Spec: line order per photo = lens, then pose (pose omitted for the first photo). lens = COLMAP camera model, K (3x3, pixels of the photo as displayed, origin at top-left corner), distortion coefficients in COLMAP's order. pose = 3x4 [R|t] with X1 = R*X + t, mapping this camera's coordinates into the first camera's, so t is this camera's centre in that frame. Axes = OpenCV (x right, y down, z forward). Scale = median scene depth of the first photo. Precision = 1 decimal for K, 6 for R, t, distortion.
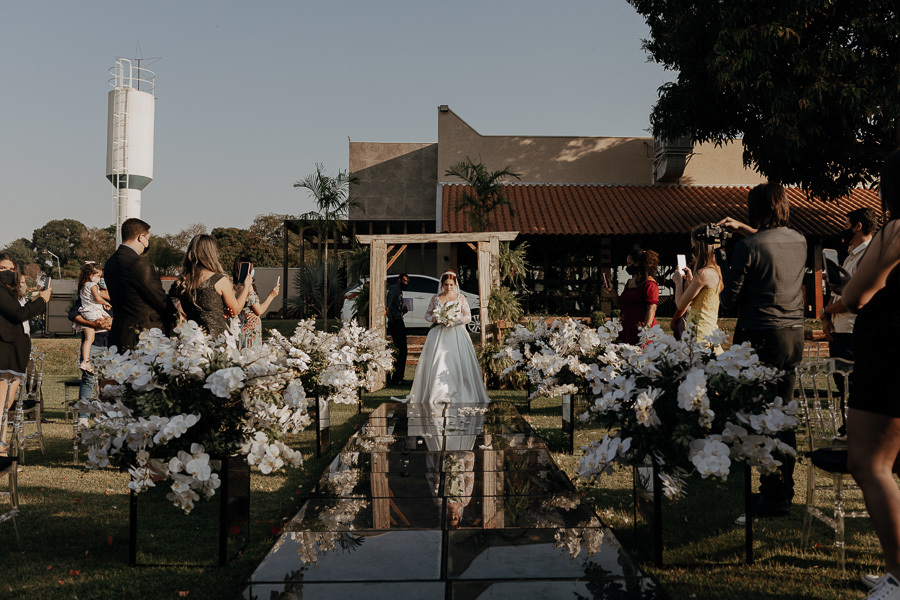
lens RADIAL K [[791.0, 0, 448.8], [0, 791.0, 318.8], [0, 0, 1]] dist [-0.004448, -0.007644]
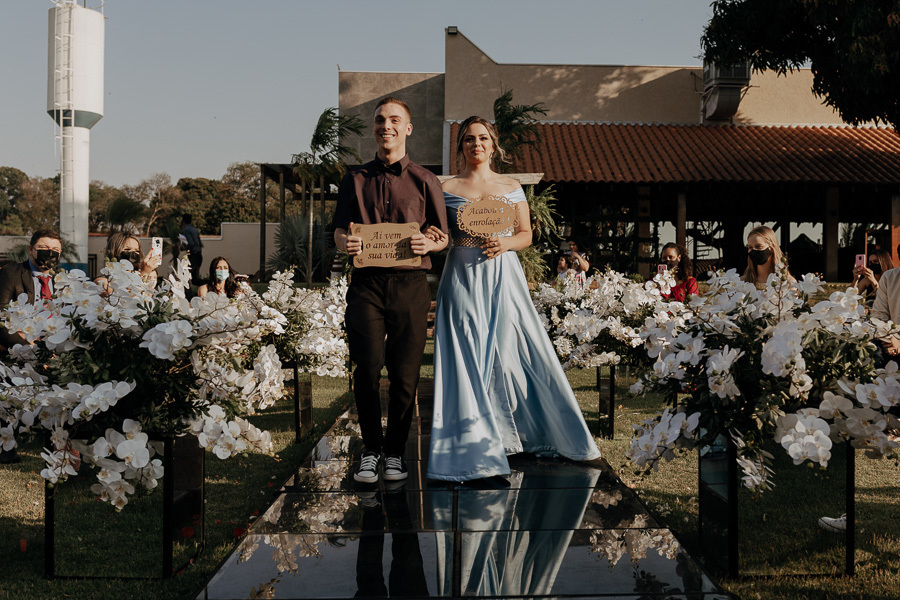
lens RADIAL K [[919.9, 0, 467.4], [0, 919.9, 329.3], [0, 0, 1]] dist [-0.007832, -0.008447]
pose [[0.999932, 0.001498, 0.011535, -0.003170], [-0.002017, 0.998979, 0.045126, 0.017295], [-0.011456, -0.045146, 0.998915, 0.067013]]
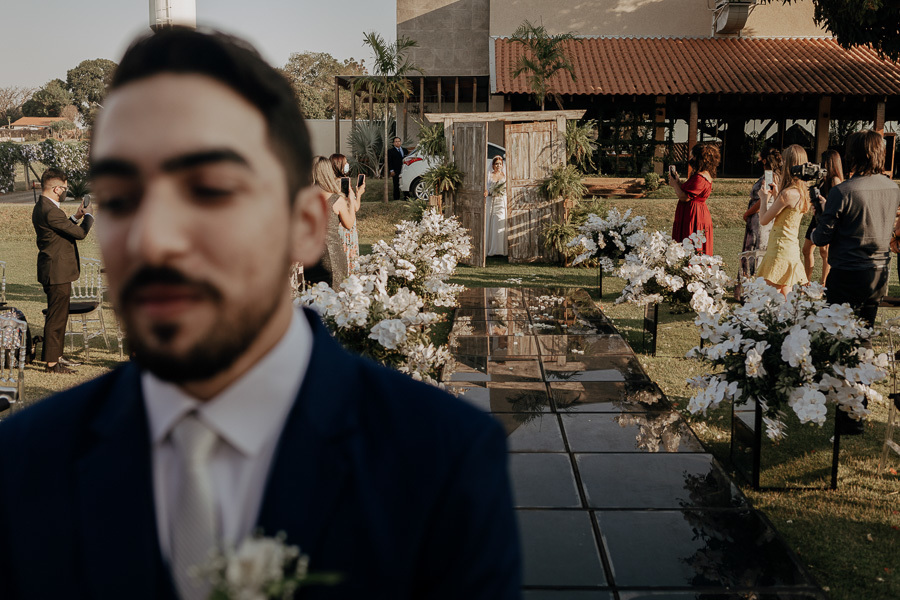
lens RADIAL K [[801.0, 0, 449.8], [0, 801.0, 277.0], [0, 0, 1]] dist [-0.004320, -0.008579]
pose [[0.999257, 0.006677, -0.037948, -0.086247], [-0.000787, 0.988202, 0.153153, -0.106410], [0.038523, -0.153009, 0.987474, -0.088055]]
